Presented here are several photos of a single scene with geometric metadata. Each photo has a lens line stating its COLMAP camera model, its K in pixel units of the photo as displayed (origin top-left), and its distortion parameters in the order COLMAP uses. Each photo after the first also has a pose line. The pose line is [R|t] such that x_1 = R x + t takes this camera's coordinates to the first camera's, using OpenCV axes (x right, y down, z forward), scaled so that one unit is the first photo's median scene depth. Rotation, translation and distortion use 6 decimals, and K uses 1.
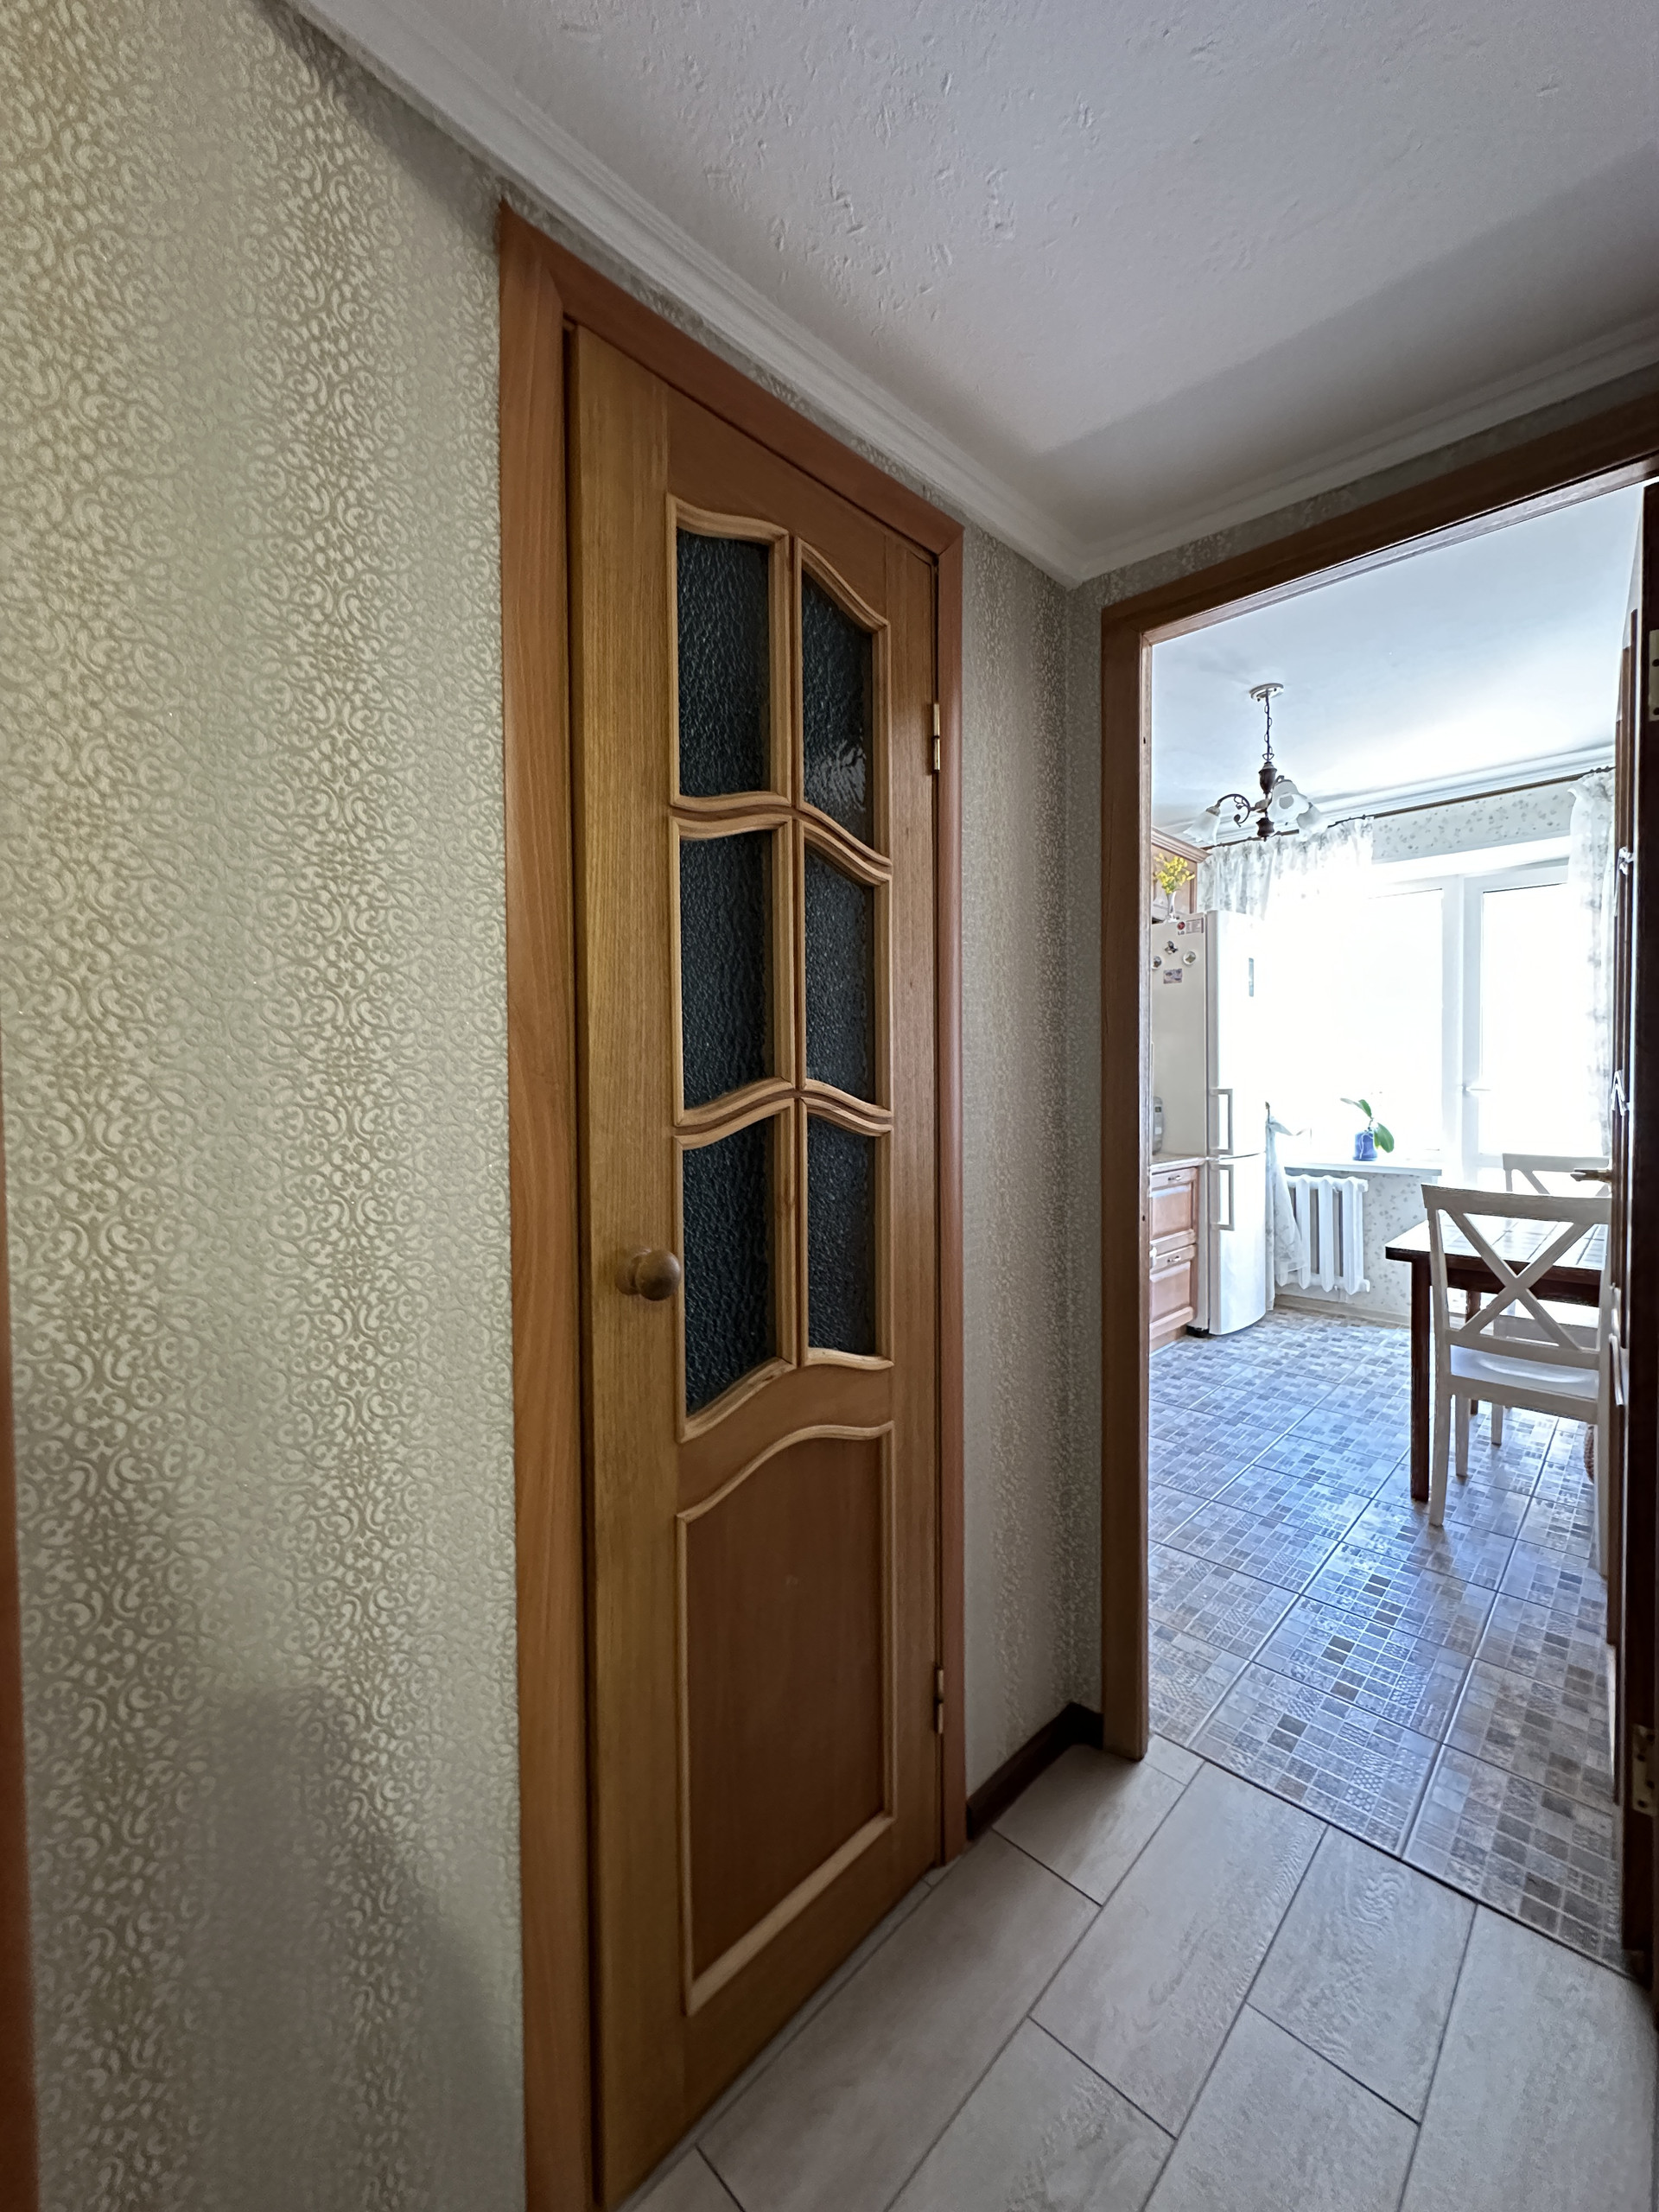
lens RADIAL K [[886.4, 0, 830.0], [0, 886.4, 1101.0], [0, 0, 1]] dist [-0.000875, -0.000196]
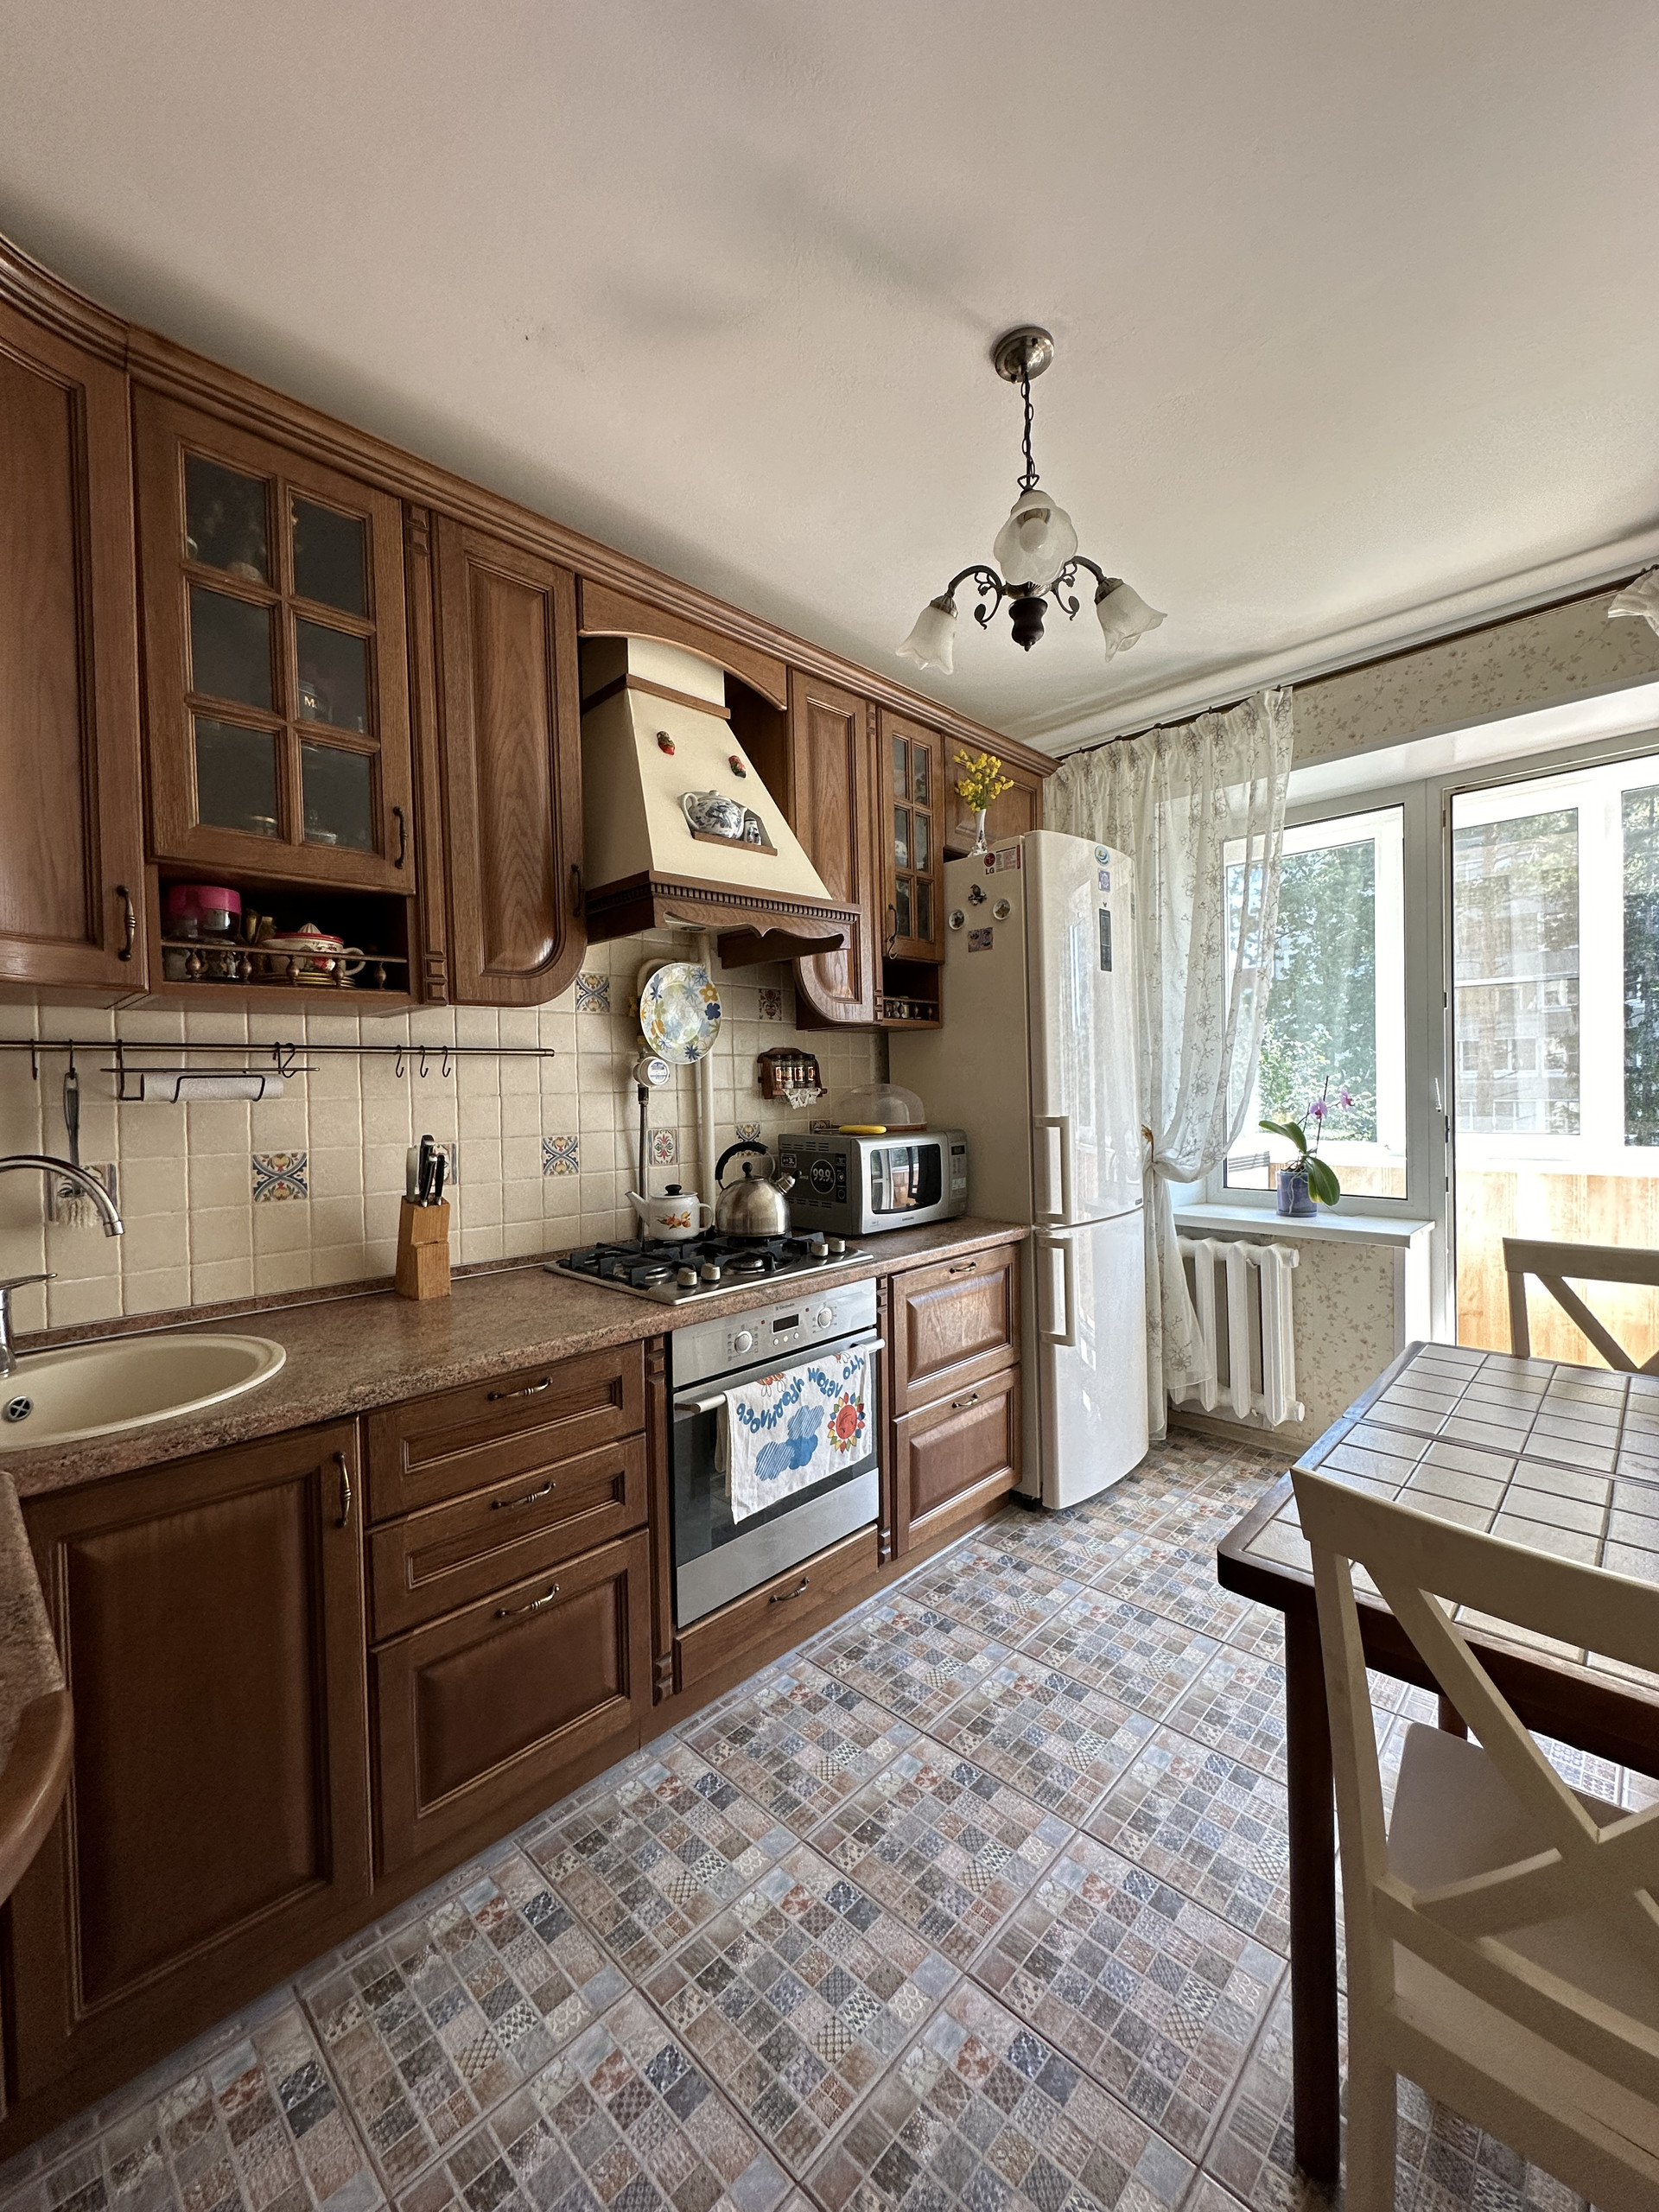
lens RADIAL K [[886.4, 0, 824.4], [0, 886.4, 1099.7], [0, 0, 1]] dist [-0.000875, -0.000196]
pose [[0.999851, -0.017219, -0.001512, 0.264310], [0.017214, 0.999846, -0.003429, -0.024995], [0.001571, 0.003403, 0.999993, 0.350784]]
